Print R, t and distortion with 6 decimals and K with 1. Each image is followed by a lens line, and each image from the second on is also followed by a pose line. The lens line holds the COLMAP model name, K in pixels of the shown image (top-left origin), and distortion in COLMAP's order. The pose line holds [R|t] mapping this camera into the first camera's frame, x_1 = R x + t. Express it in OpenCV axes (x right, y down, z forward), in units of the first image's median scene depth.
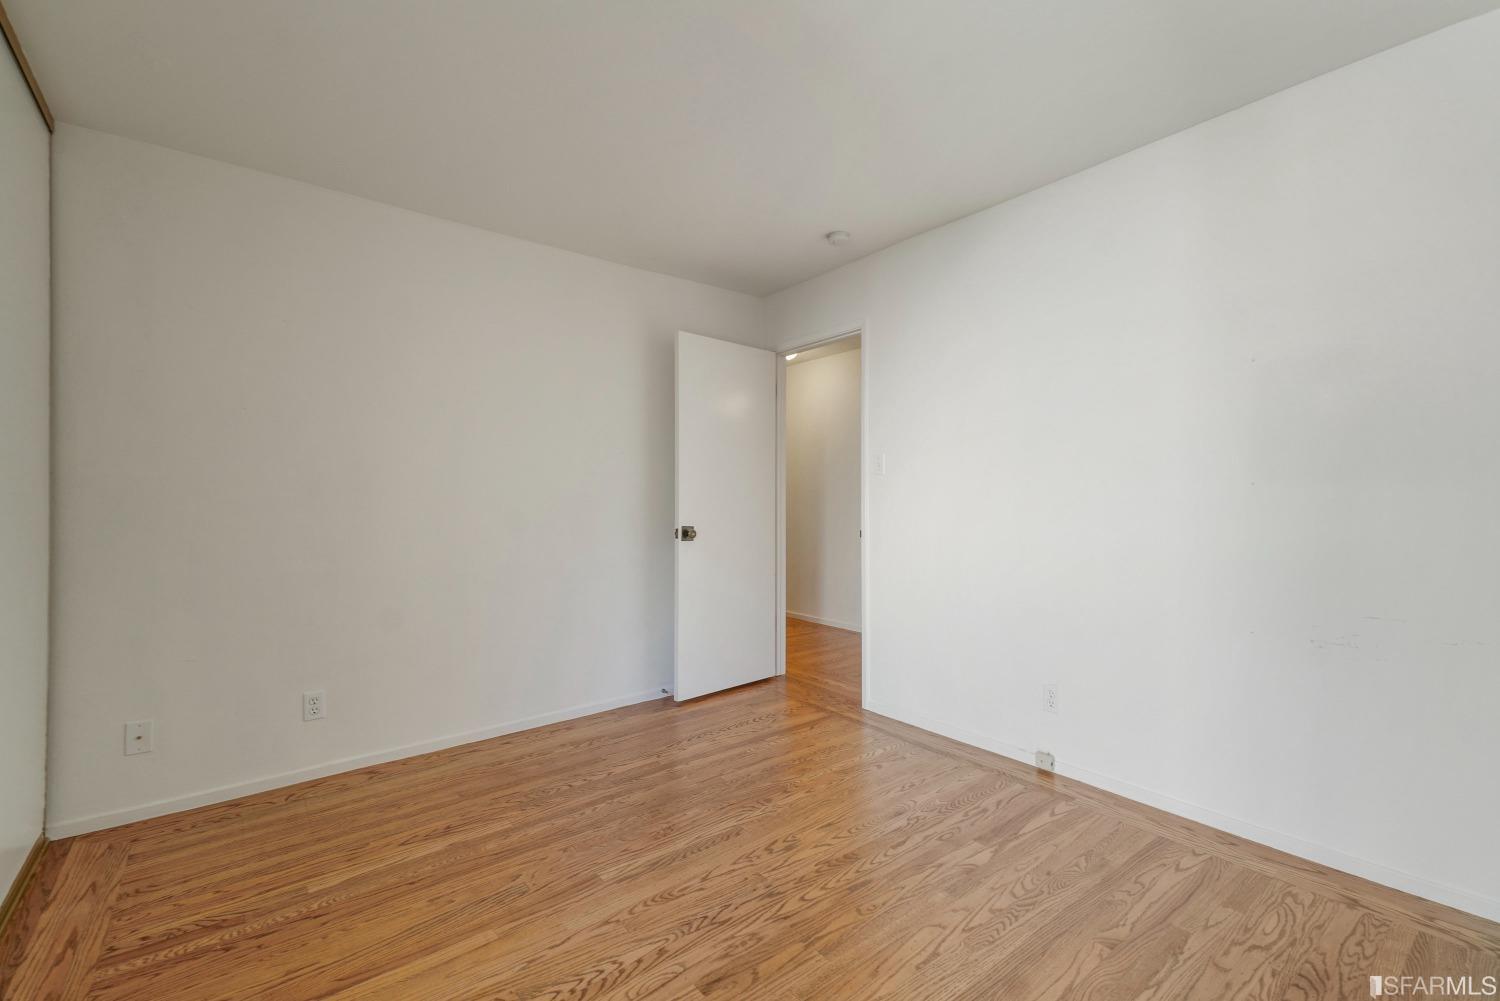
lens RADIAL K [[644.2, 0, 756.6], [0, 644.2, 485.1], [0, 0, 1]] dist [0.049784, -0.018235]
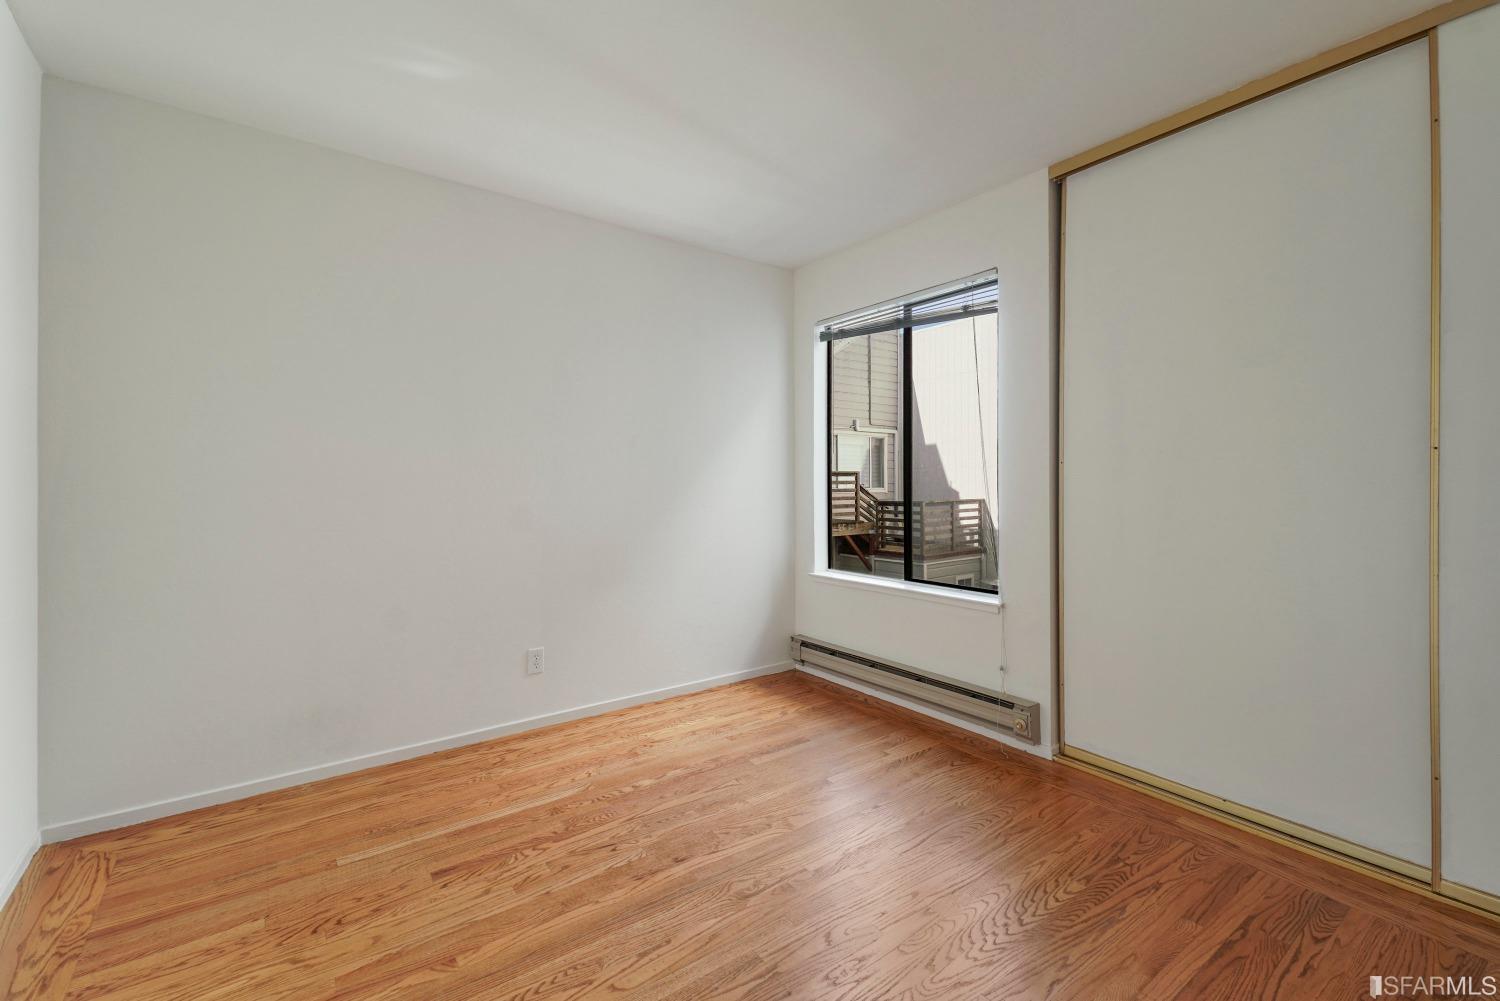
lens RADIAL K [[644.2, 0, 756.6], [0, 644.2, 485.1], [0, 0, 1]] dist [0.049784, -0.018235]
pose [[-0.999430, 0.004686, 0.033441, 0.068477], [0.004226, 0.999896, -0.013825, 0.037324], [-0.033502, -0.013676, -0.999345, 1.952677]]
